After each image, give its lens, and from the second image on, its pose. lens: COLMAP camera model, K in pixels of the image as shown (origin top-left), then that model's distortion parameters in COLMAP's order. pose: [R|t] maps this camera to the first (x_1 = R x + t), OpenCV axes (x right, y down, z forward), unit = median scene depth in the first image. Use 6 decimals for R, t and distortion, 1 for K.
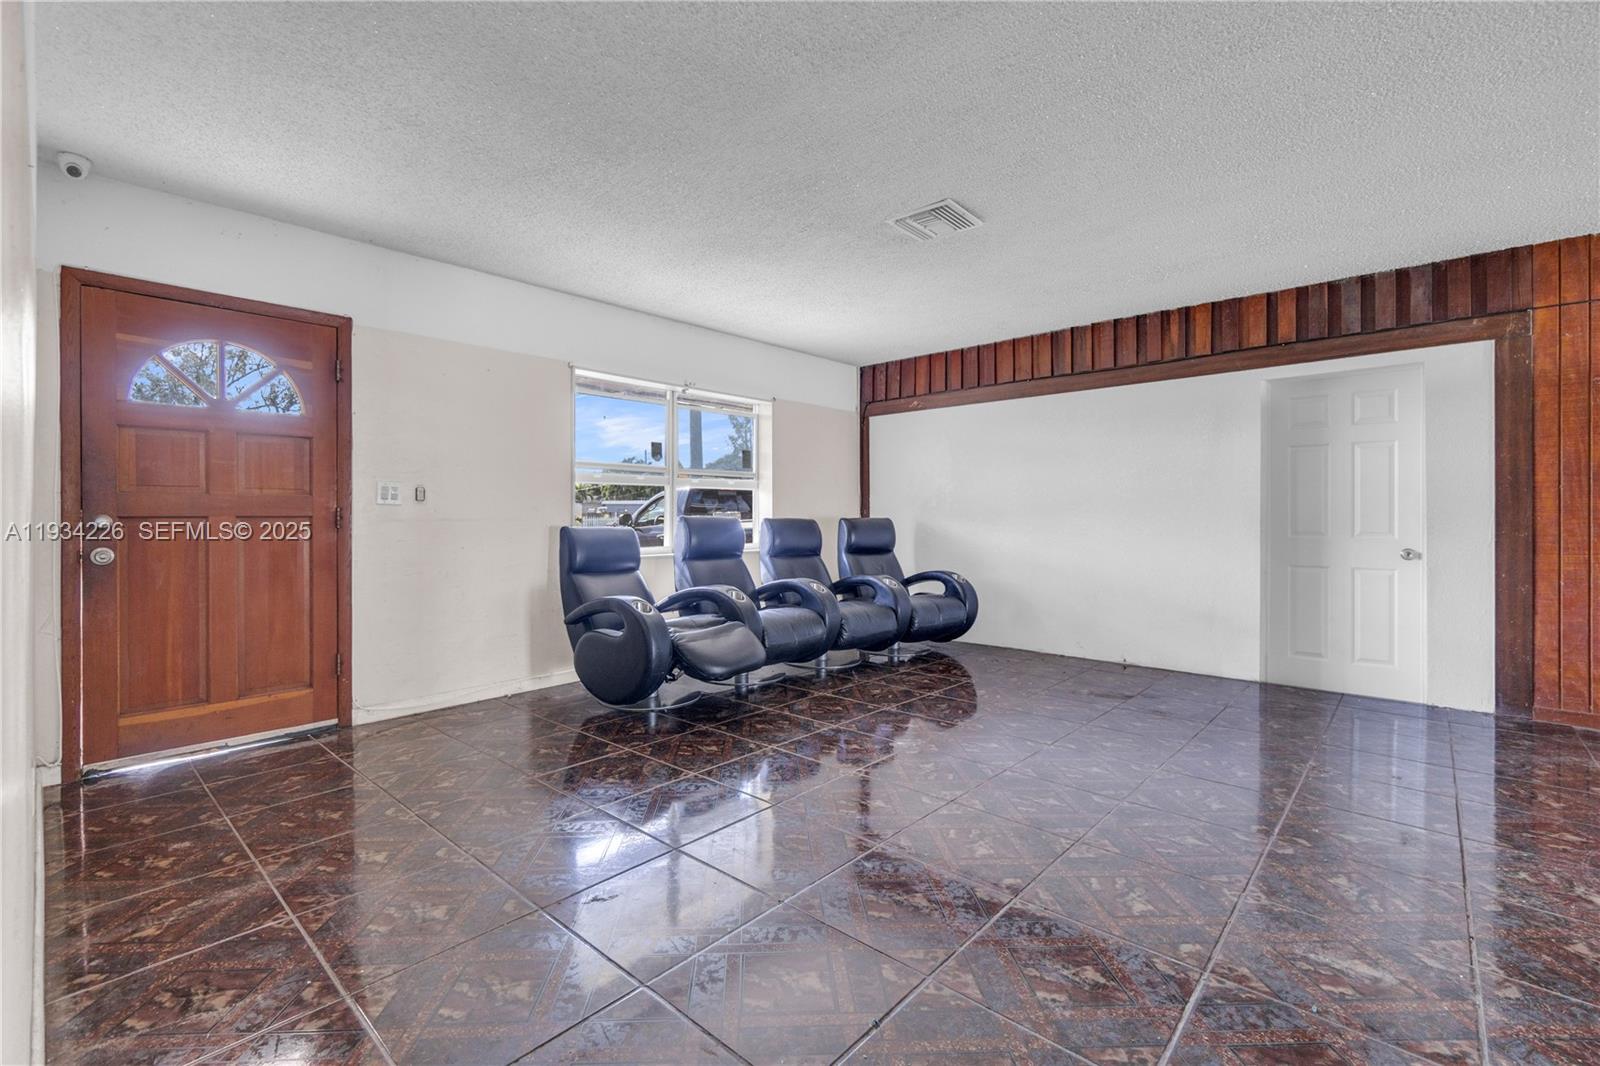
lens RADIAL K [[701.9, 0, 795.7], [0, 701.9, 525.5], [0, 0, 1]] dist [-0.001986, -0.000485]
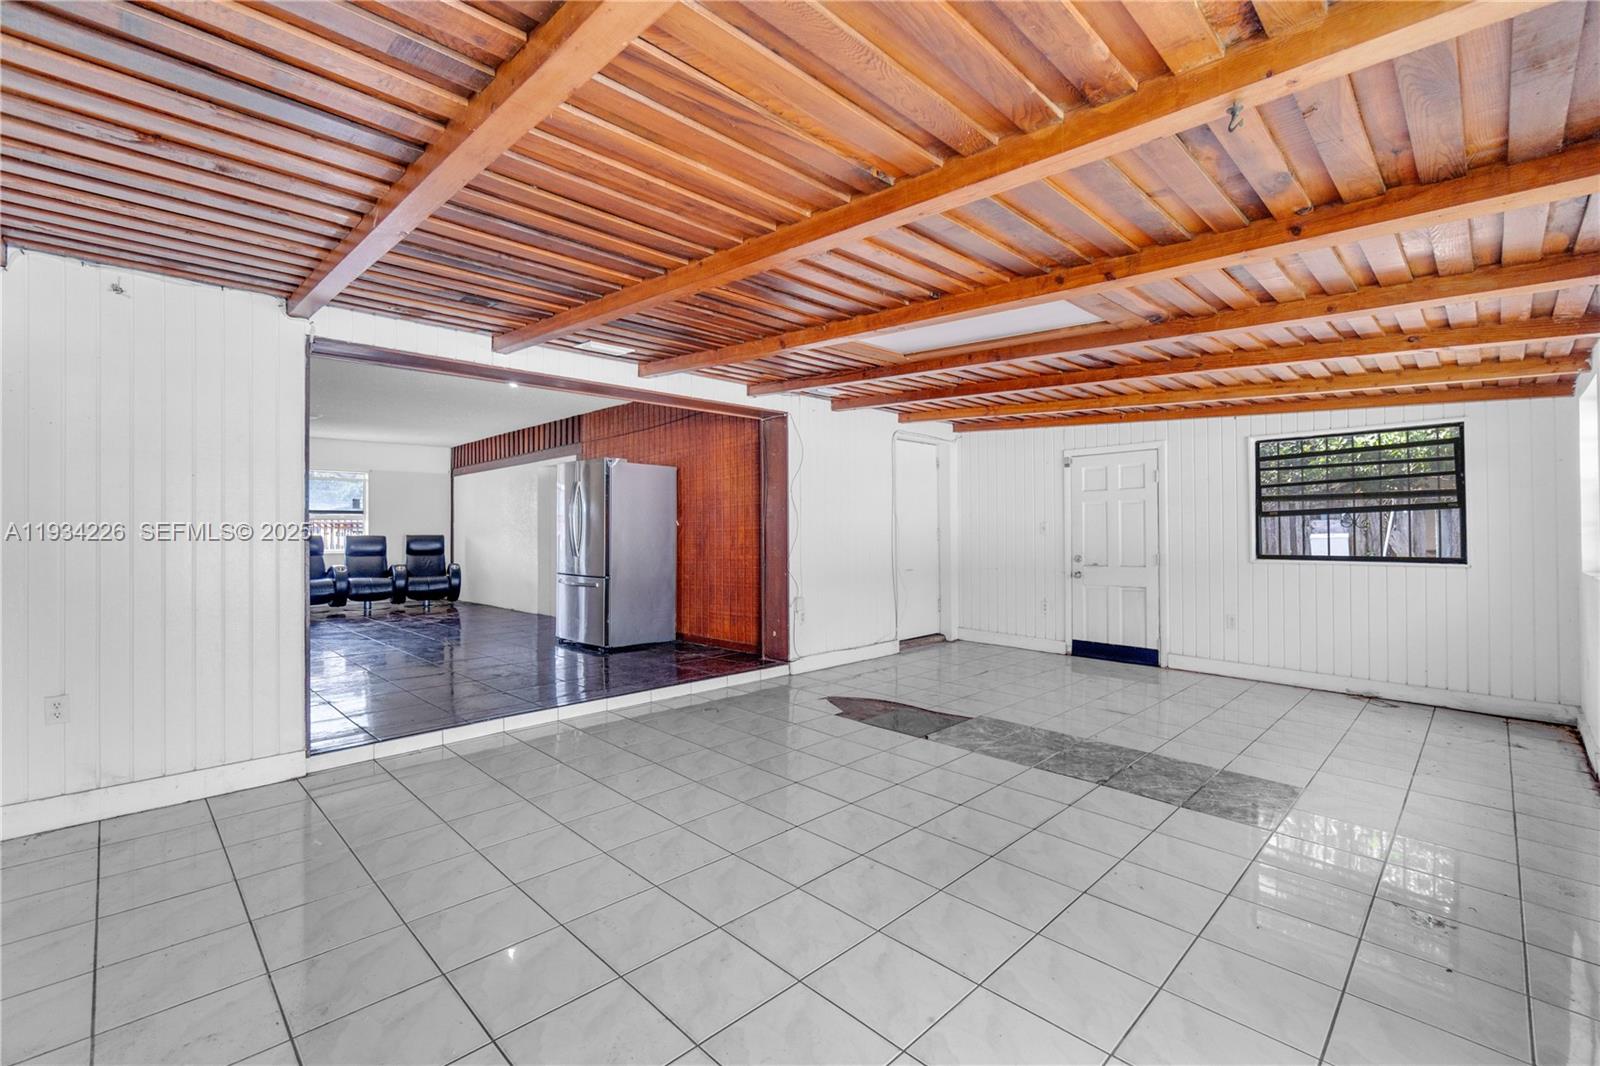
lens RADIAL K [[701.9, 0, 795.7], [0, 701.9, 525.5], [0, 0, 1]] dist [-0.001986, -0.000485]
pose [[0.998660, -0.004023, -0.051595, 1.708520], [0.002825, 0.999725, -0.023270, 0.015082], [0.051674, 0.023093, 0.998397, -1.103656]]
